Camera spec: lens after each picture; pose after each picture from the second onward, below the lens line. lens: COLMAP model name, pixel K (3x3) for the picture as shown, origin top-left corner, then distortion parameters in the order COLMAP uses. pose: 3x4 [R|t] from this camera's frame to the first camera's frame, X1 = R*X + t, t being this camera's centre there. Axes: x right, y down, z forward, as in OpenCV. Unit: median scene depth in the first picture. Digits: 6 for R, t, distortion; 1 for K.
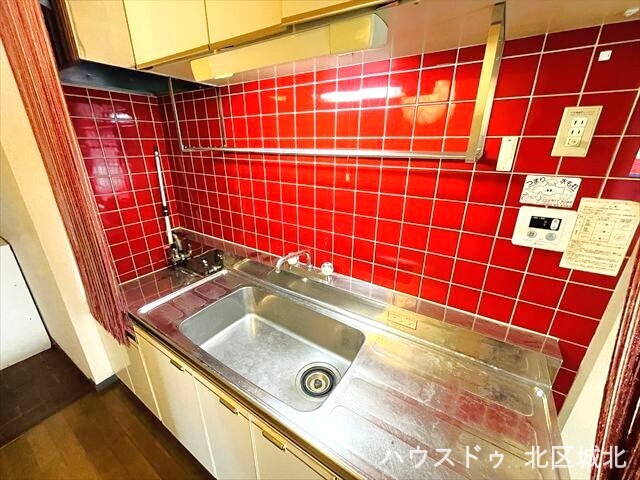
lens RADIAL K [[258.9, 0, 321.1], [0, 258.9, 239.9], [0, 0, 1]] dist [-0.000946, -0.000874]
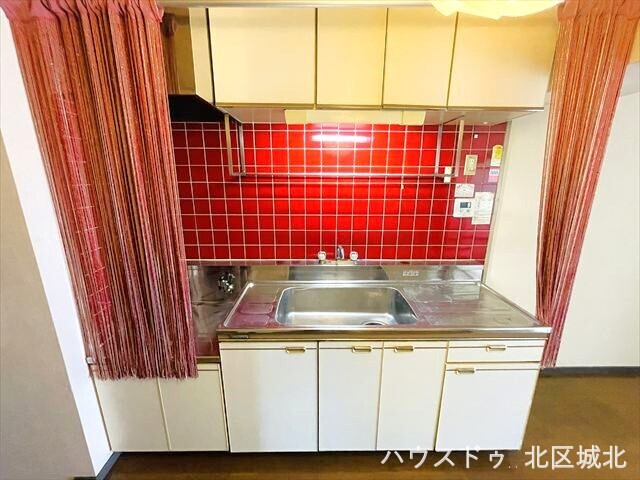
lens RADIAL K [[258.9, 0, 317.1], [0, 258.9, 238.8], [0, 0, 1]] dist [-0.000946, -0.000874]
pose [[0.833410, -0.130815, 0.536951, -1.321702], [0.193436, 0.979172, -0.061683, 0.102525], [-0.517698, 0.155273, 0.841356, -0.141601]]
